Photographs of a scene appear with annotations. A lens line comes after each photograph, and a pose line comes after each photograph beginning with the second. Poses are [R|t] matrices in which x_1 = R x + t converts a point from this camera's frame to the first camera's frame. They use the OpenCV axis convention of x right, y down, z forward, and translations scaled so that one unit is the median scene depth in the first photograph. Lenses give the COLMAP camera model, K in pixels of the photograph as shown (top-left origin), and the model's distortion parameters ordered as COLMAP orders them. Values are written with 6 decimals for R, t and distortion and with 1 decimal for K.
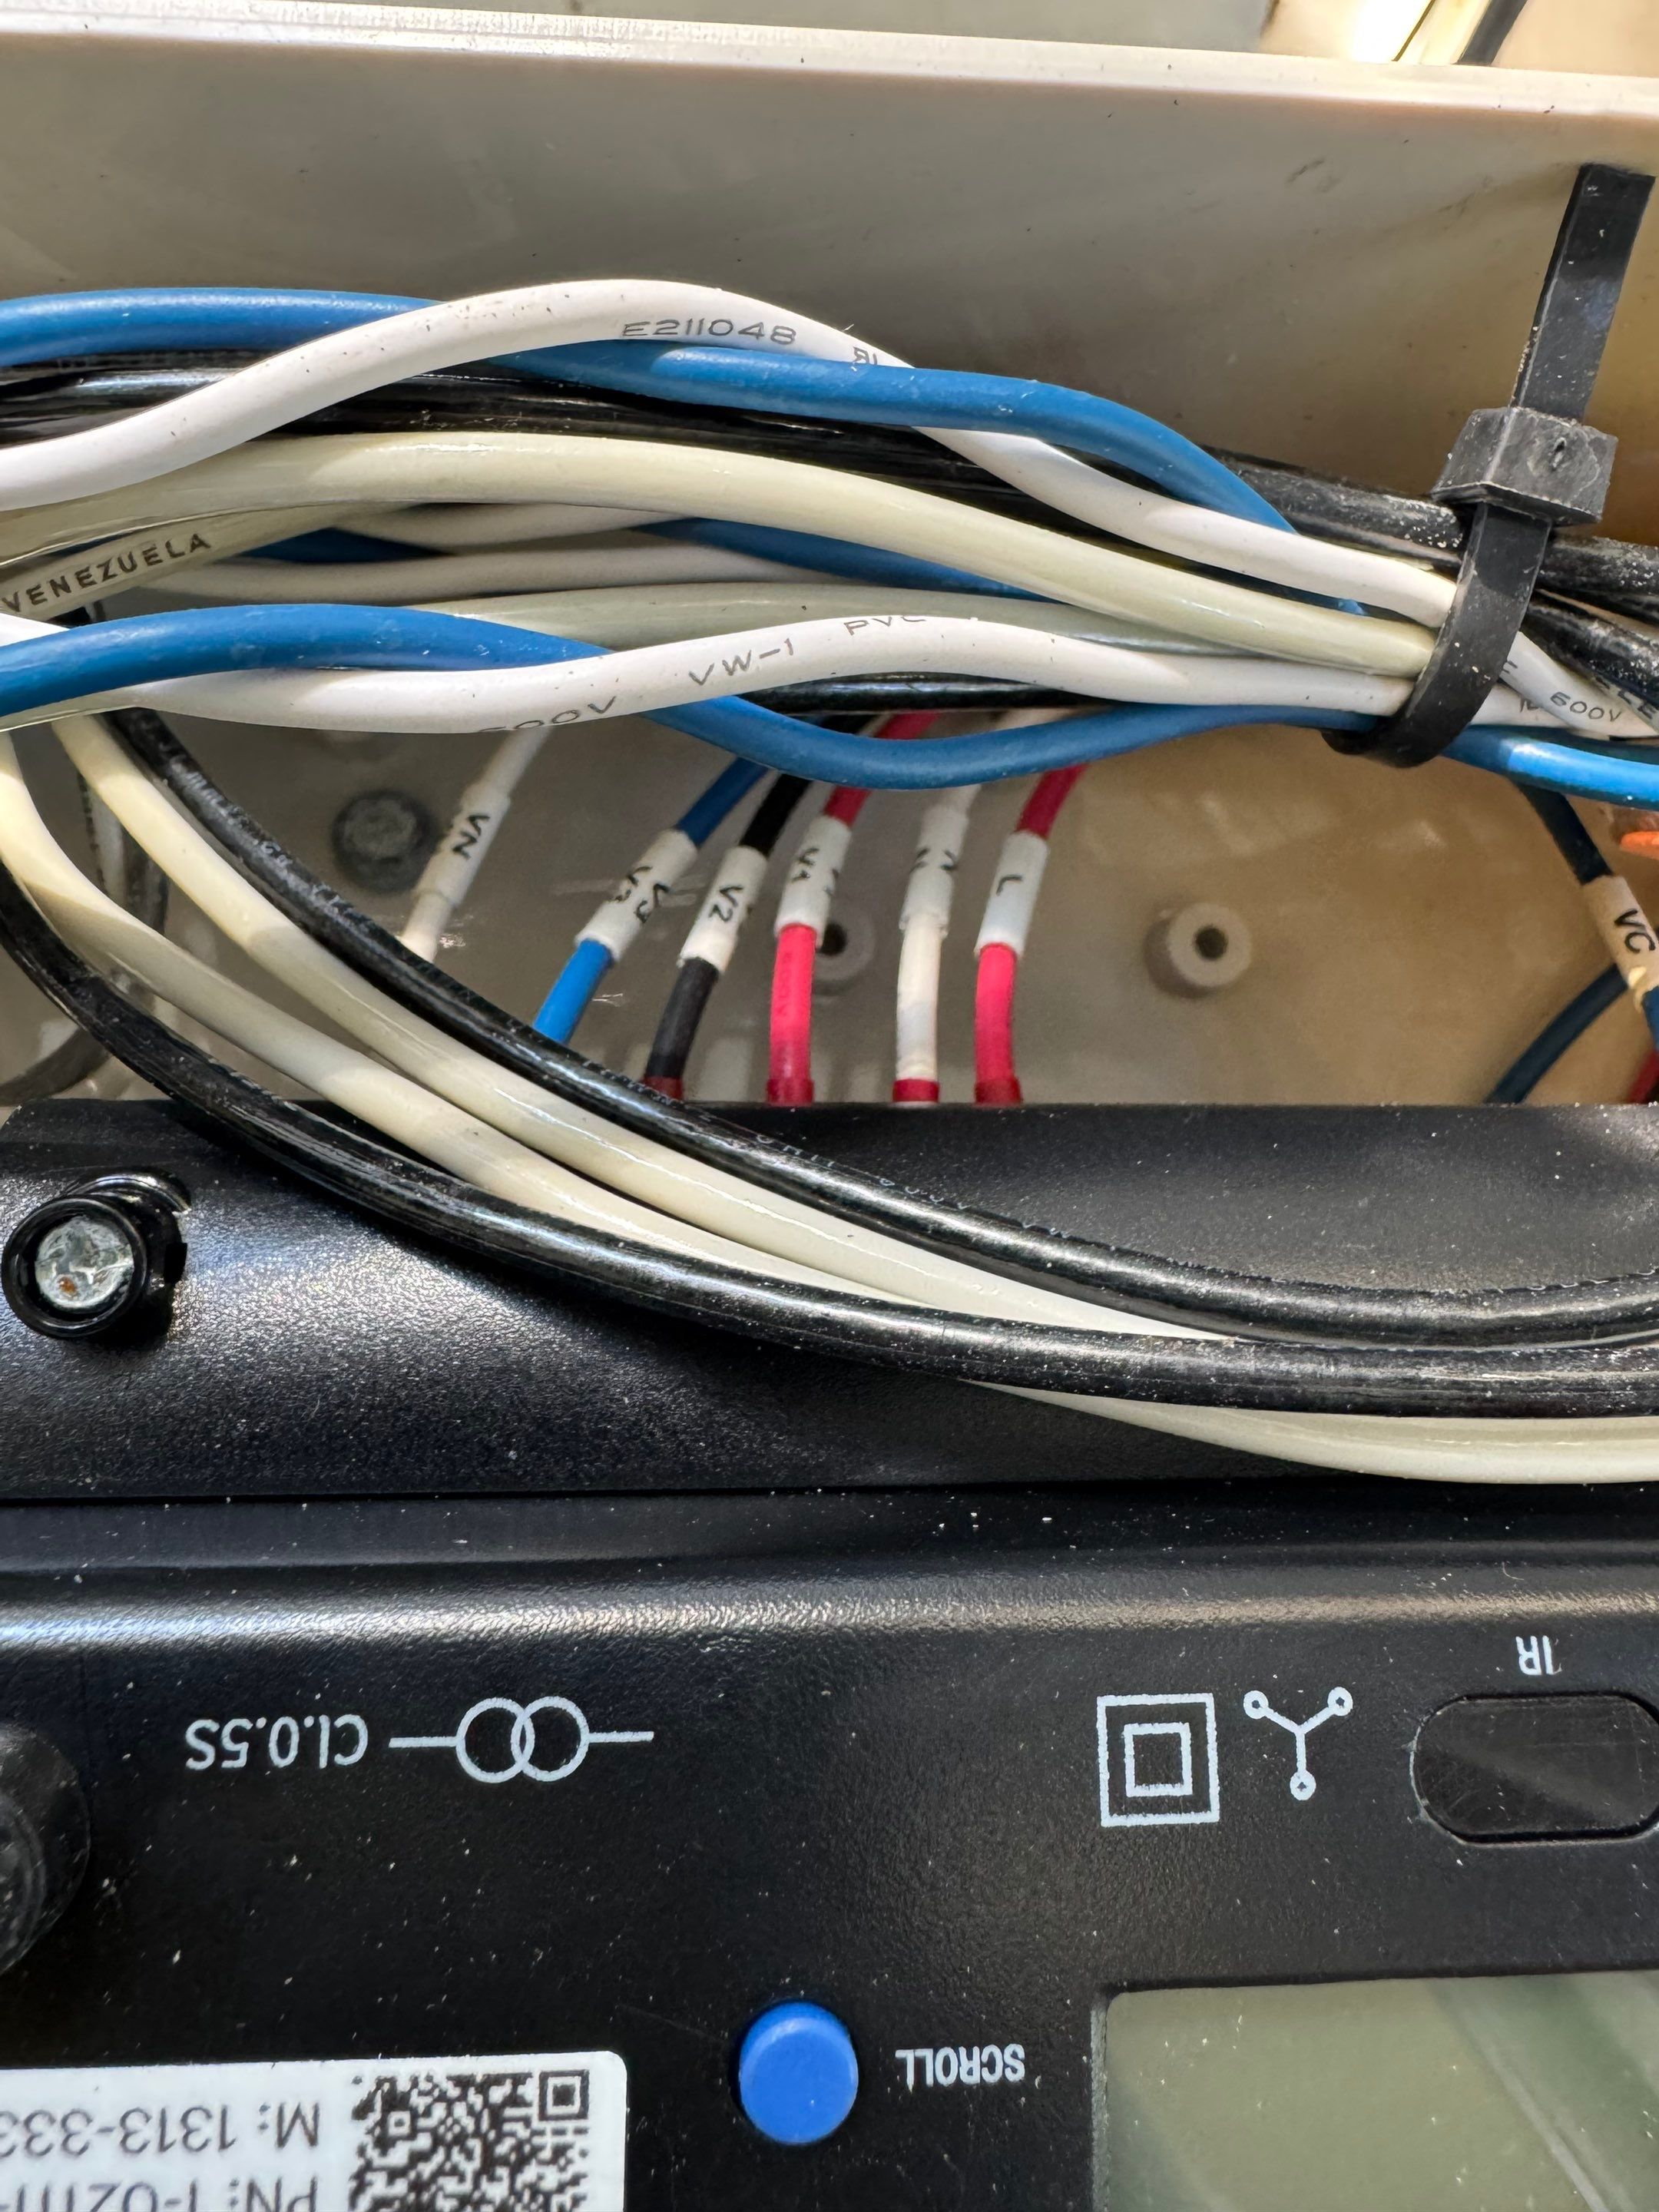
lens RADIAL K [[888.6, 0, 832.8], [0, 888.6, 1102.5], [0, 0, 1]] dist [-0.001556, -0.000297]
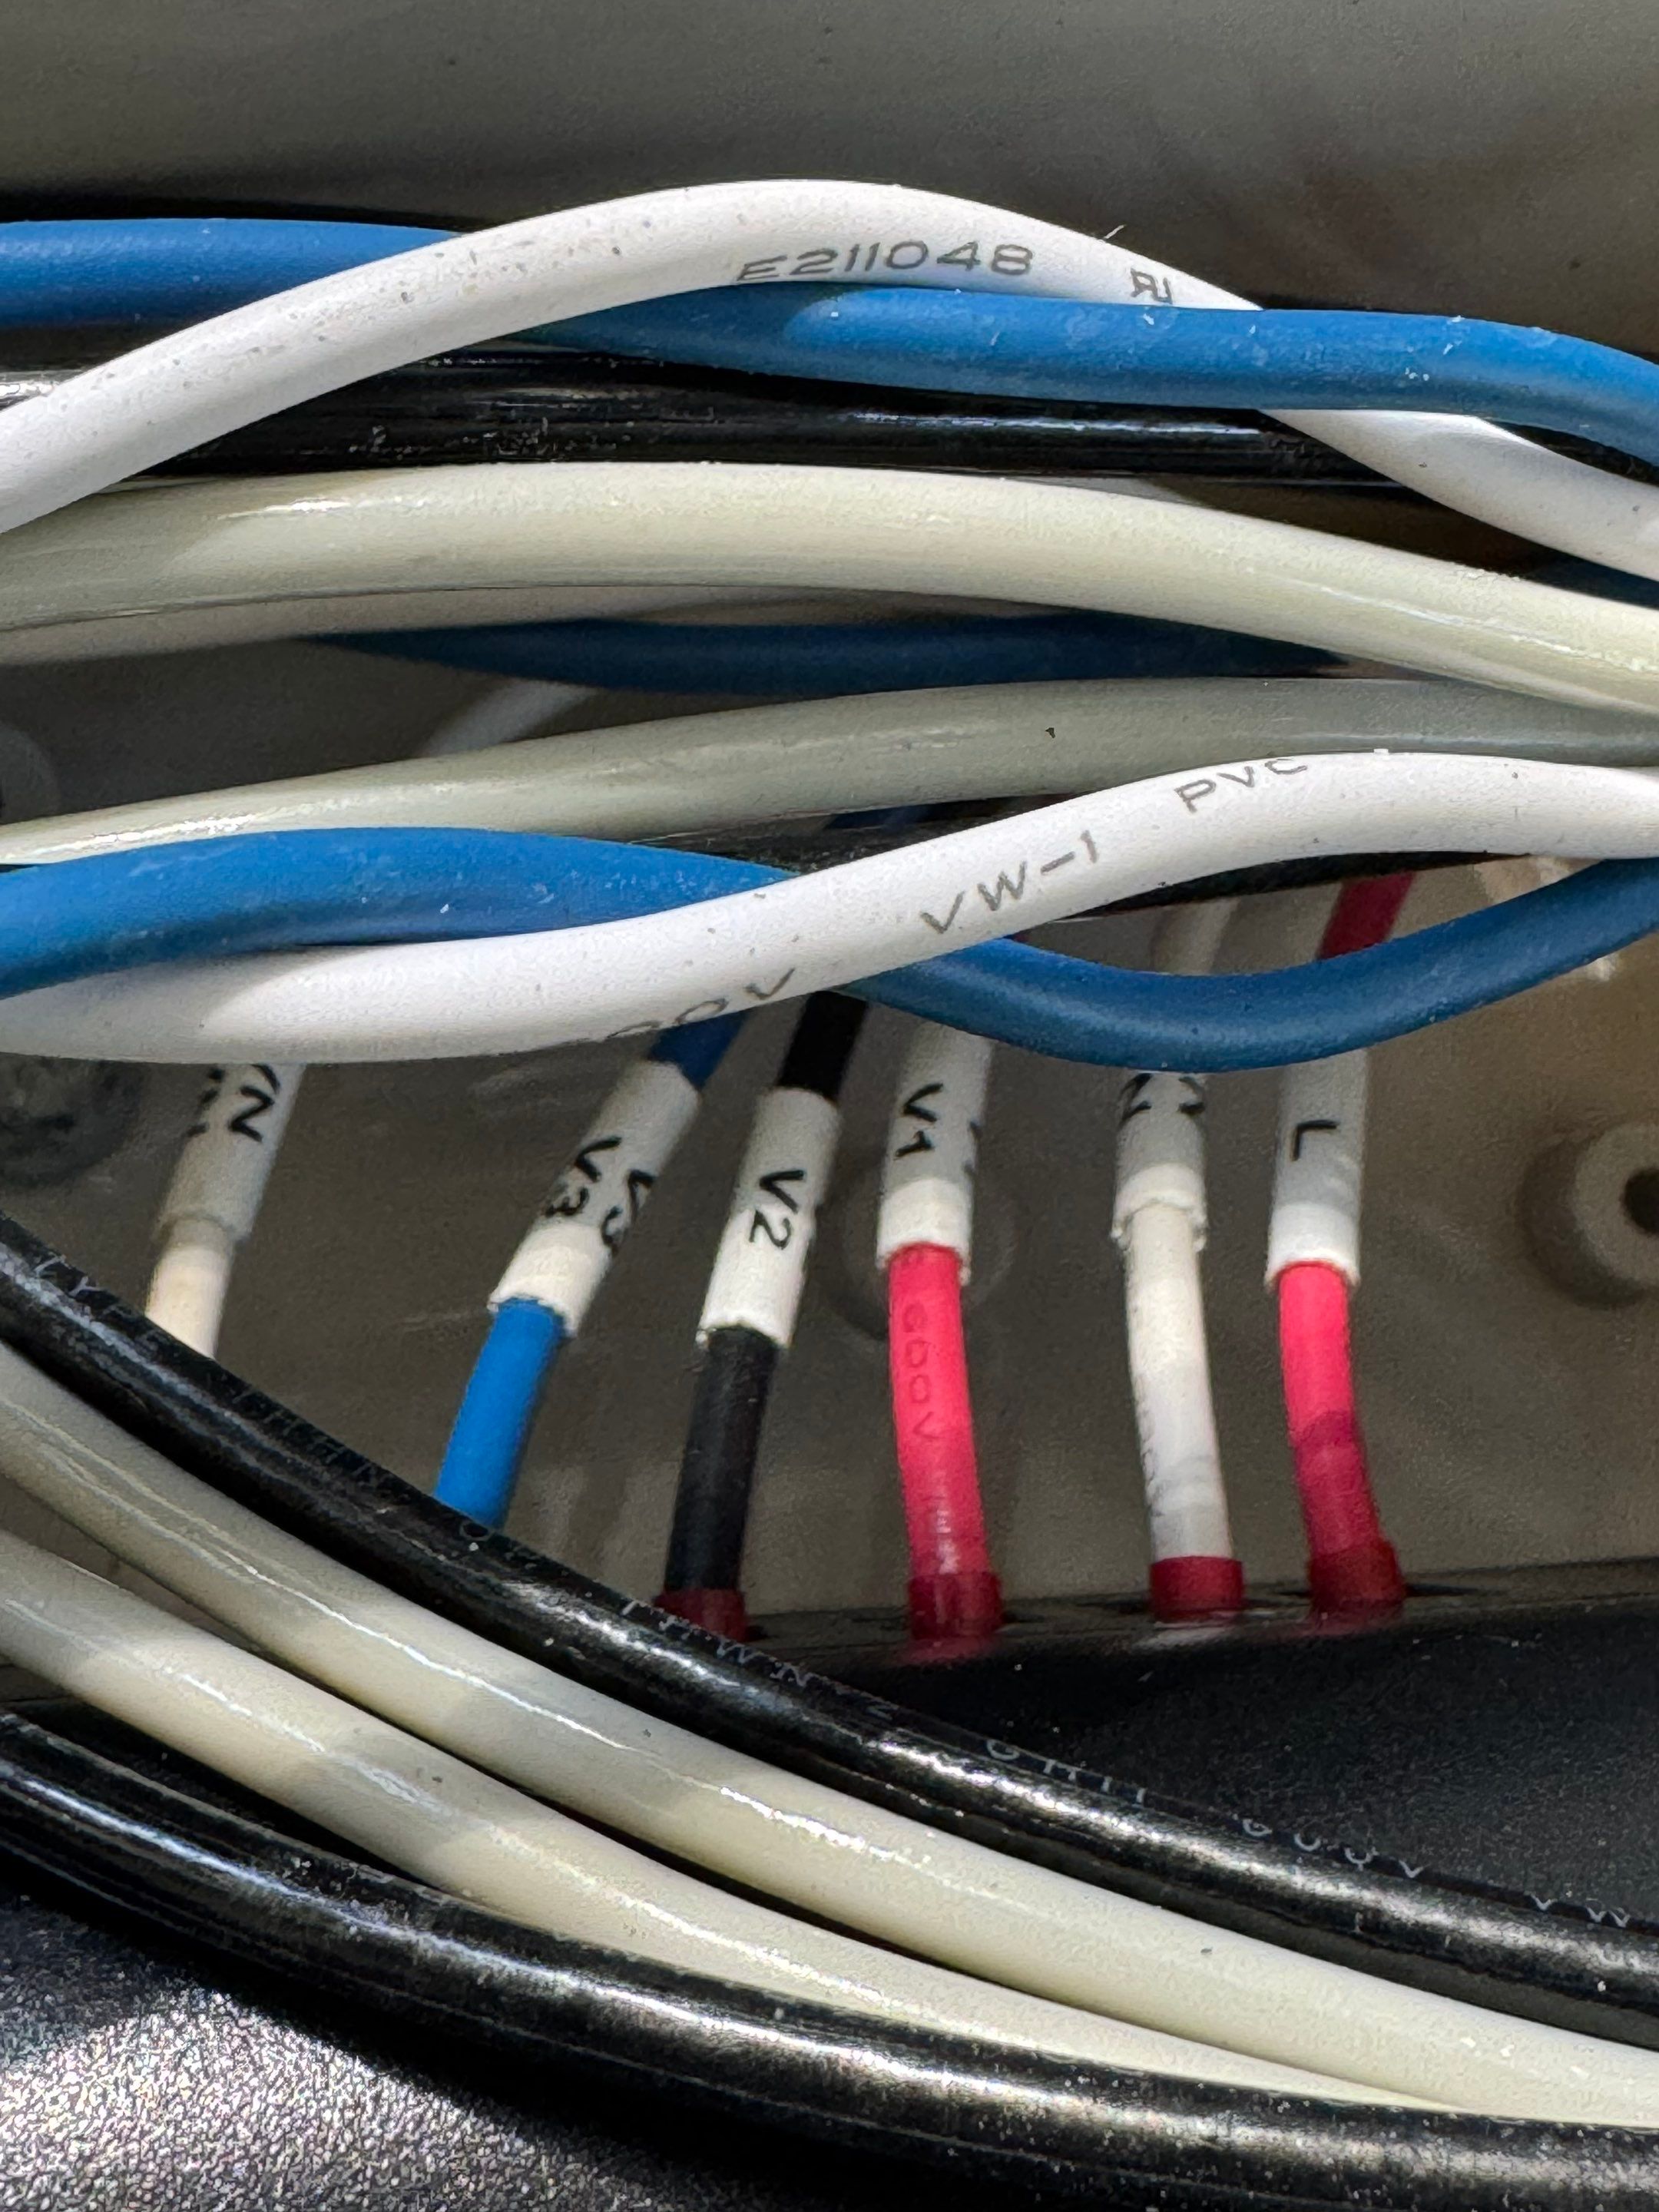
lens RADIAL K [[1823.9, 0, 829.2], [0, 1823.9, 1295.8], [0, 0, 1]] dist [0.001246, -0.004955]
pose [[0.998086, -0.042070, 0.045326, -0.206139], [0.045701, 0.995559, -0.082302, -0.130243], [-0.041663, 0.084216, 0.995576, -0.036388]]
